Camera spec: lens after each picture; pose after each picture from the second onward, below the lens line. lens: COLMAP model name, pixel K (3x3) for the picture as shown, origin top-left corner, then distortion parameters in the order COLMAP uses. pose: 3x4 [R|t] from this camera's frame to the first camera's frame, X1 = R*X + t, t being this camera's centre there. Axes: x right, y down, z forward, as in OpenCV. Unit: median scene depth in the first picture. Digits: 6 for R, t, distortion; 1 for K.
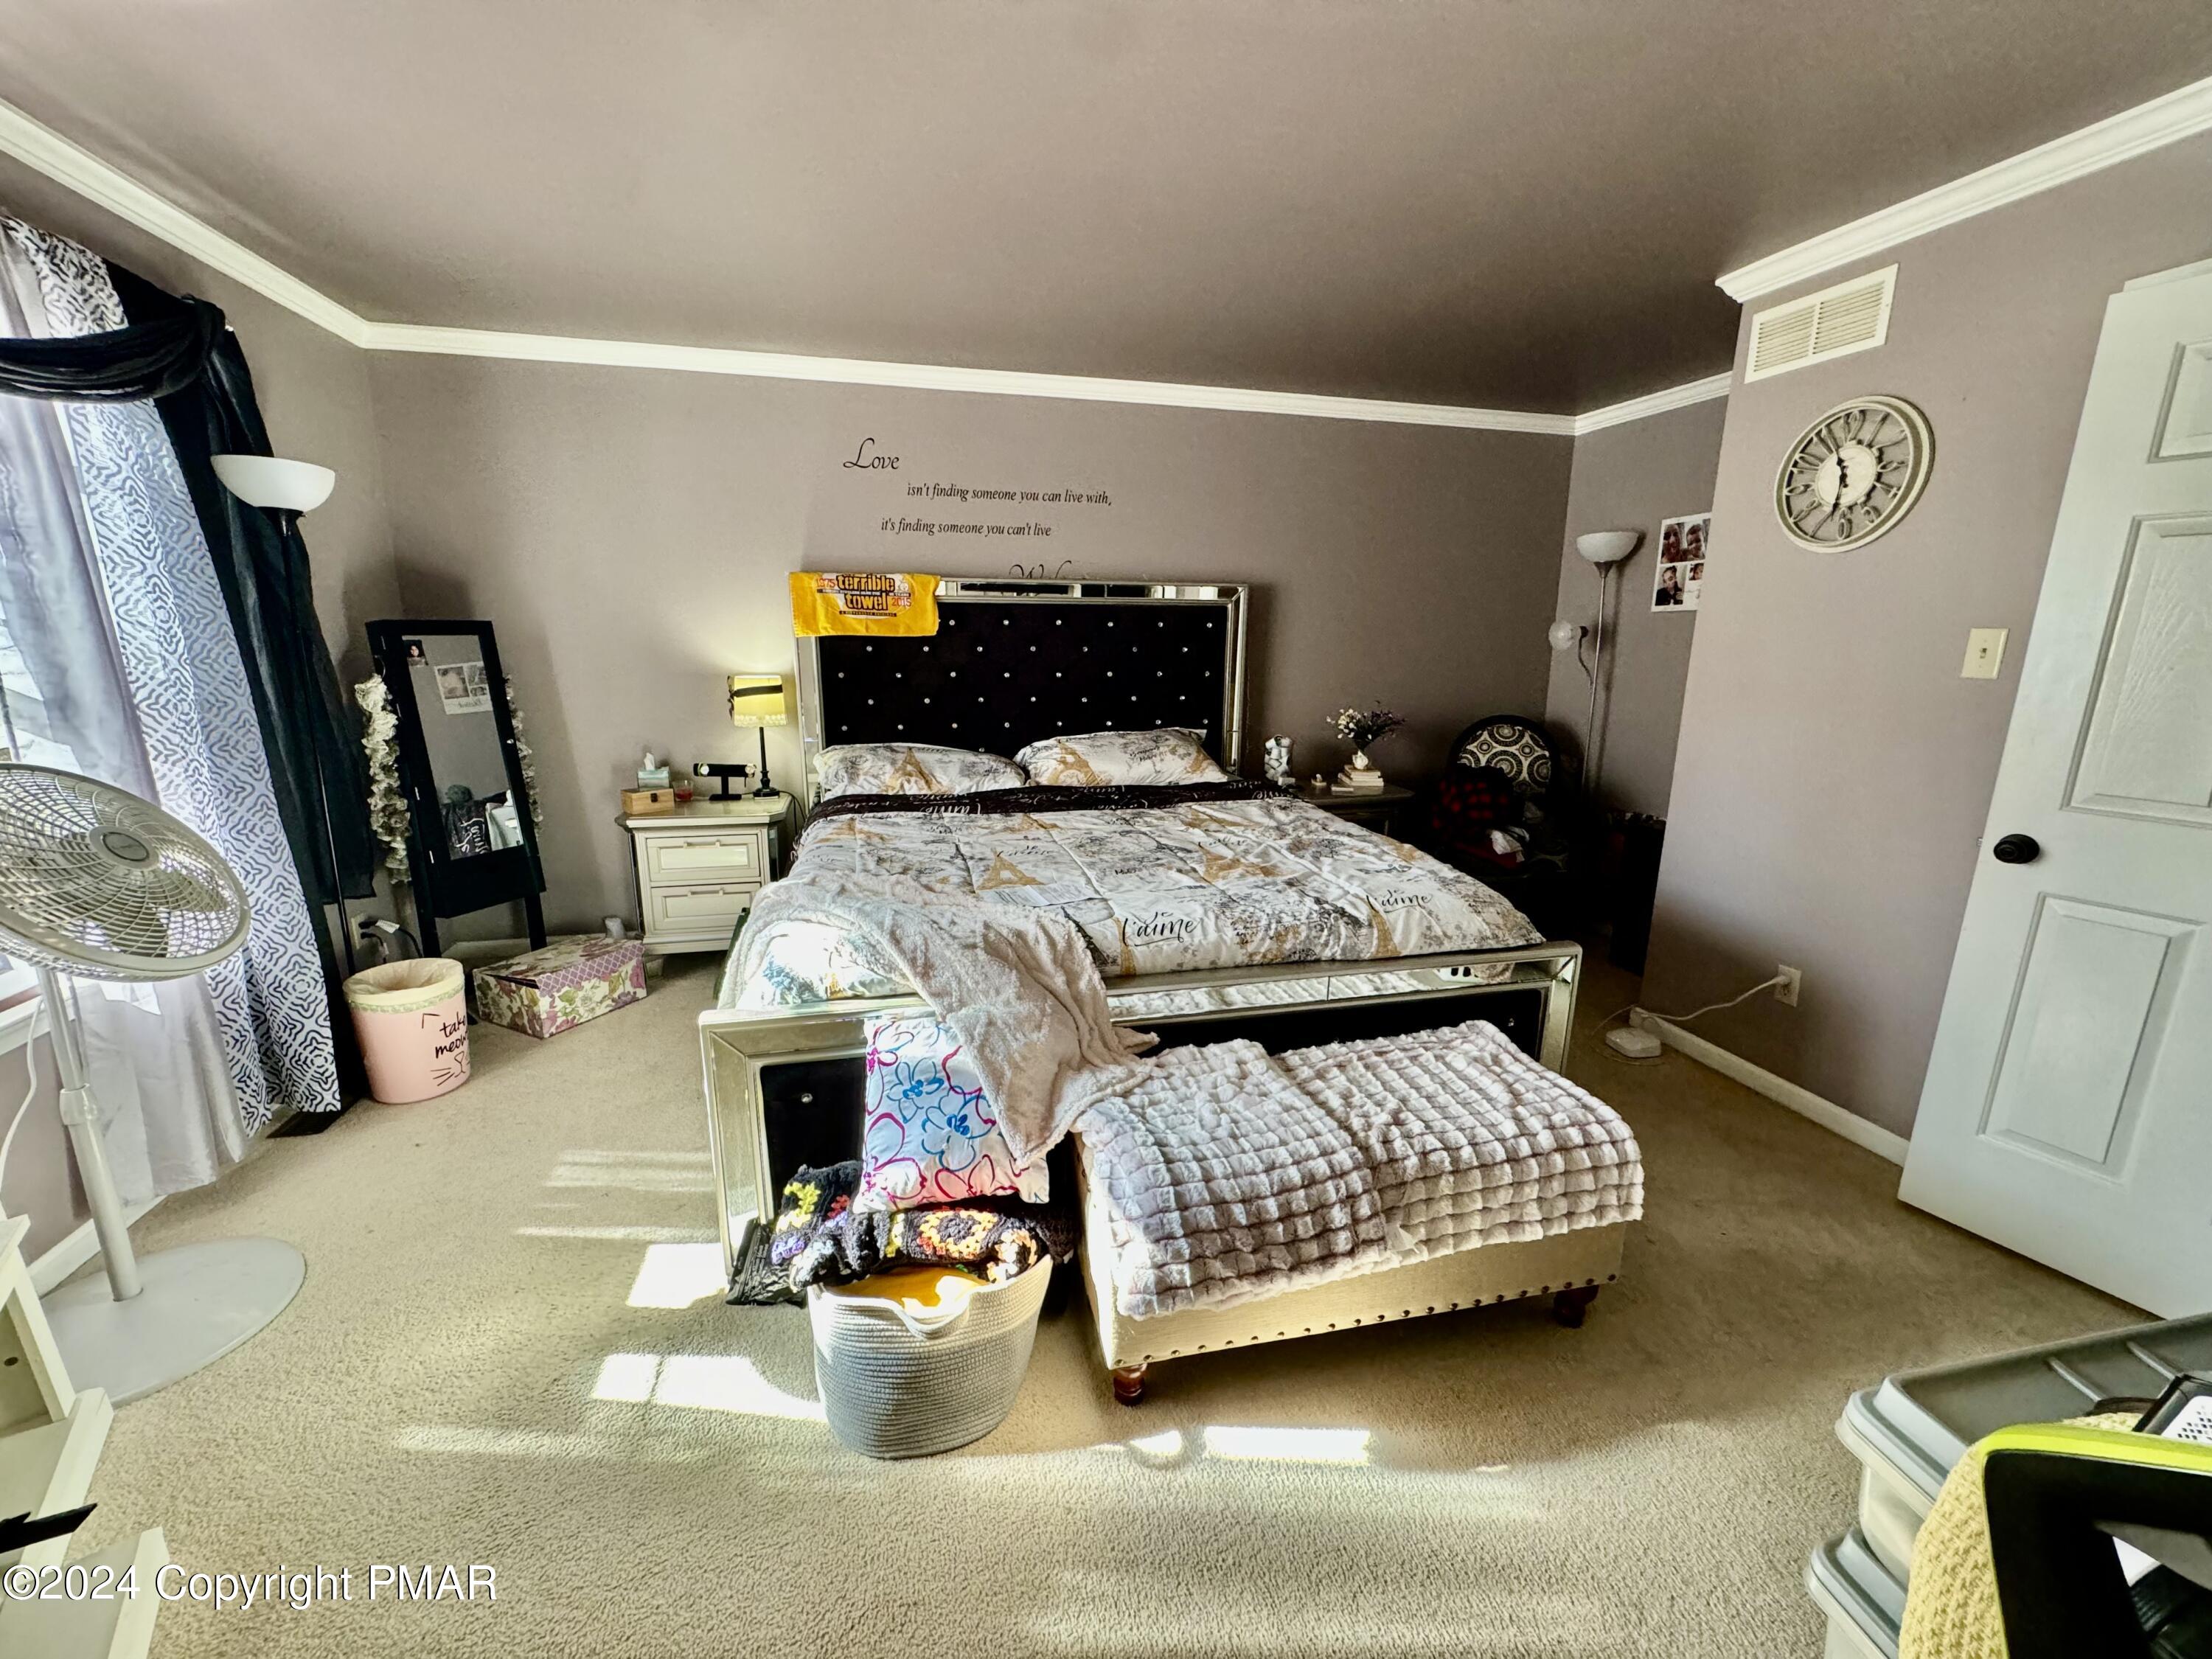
lens RADIAL K [[879.3, 0, 1101.2], [0, 879.3, 831.6], [0, 0, 1]] dist [-0.004192, -0.000506]
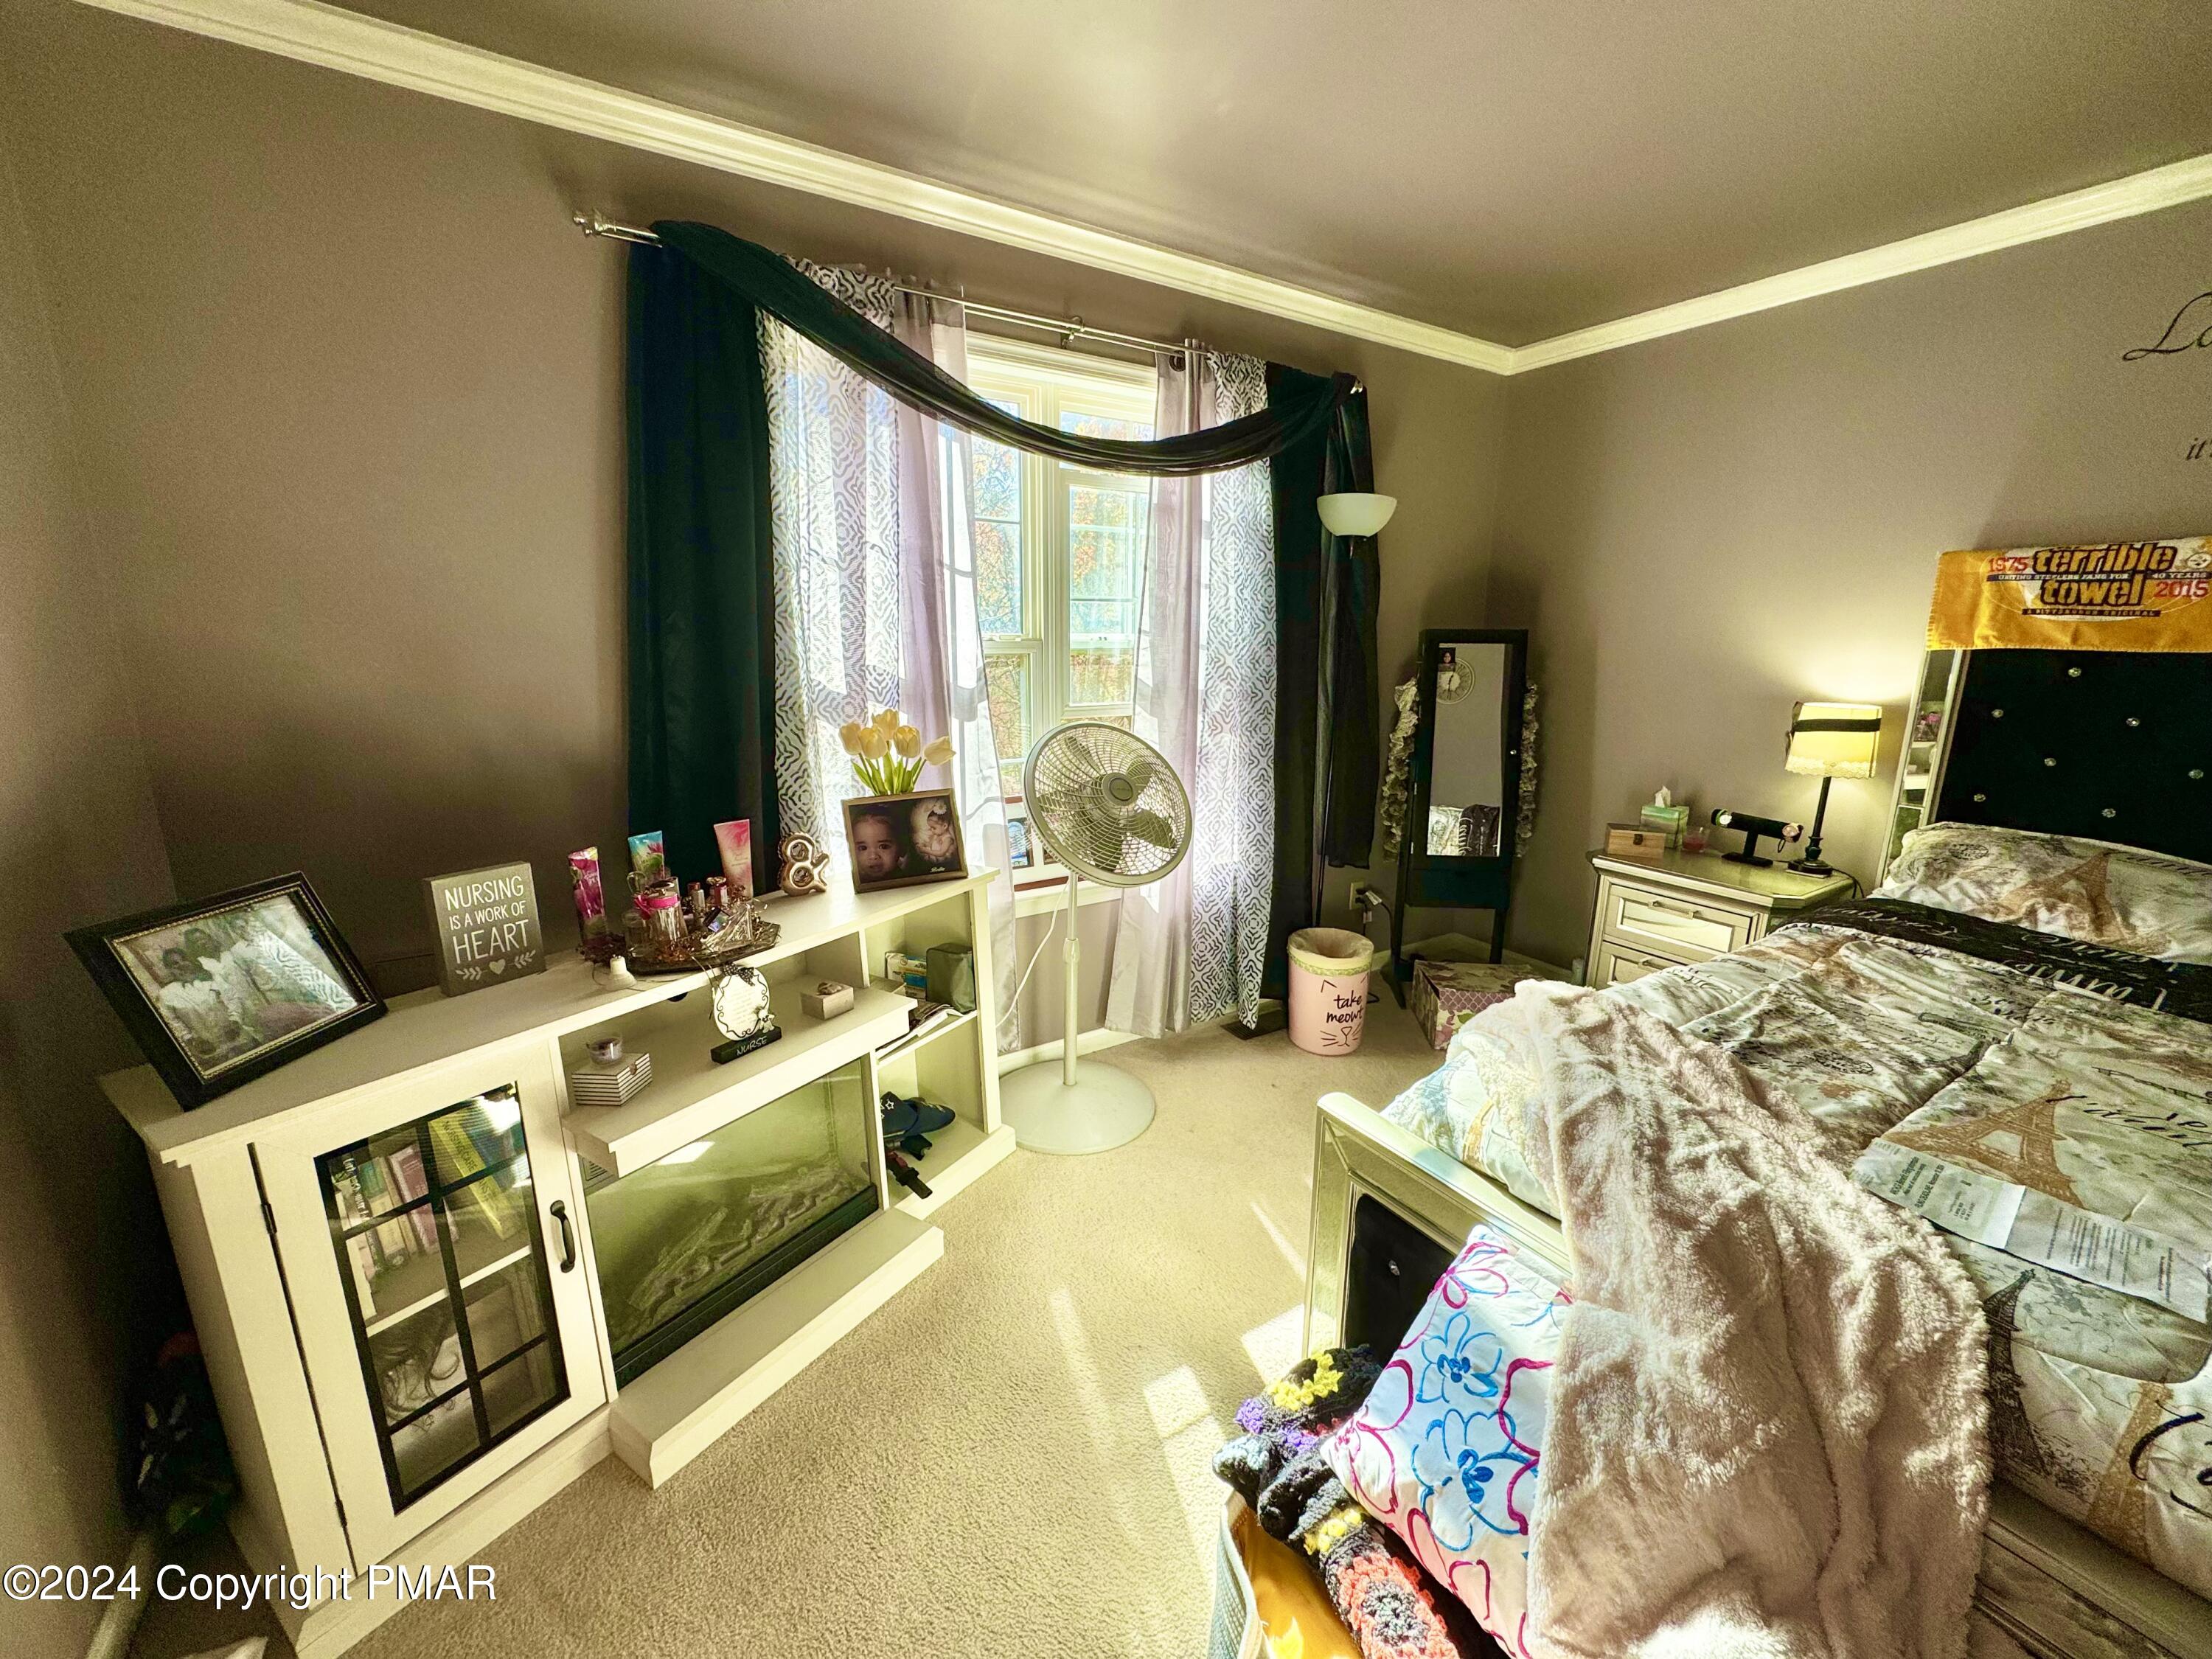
lens RADIAL K [[879.3, 0, 1106.4], [0, 879.3, 830.6], [0, 0, 1]] dist [-0.004192, -0.000506]
pose [[0.310078, 0.203052, -0.928774, 0.135713], [-0.214738, 0.966638, 0.139638, -0.069861], [0.926142, 0.156144, 0.343336, 0.312881]]
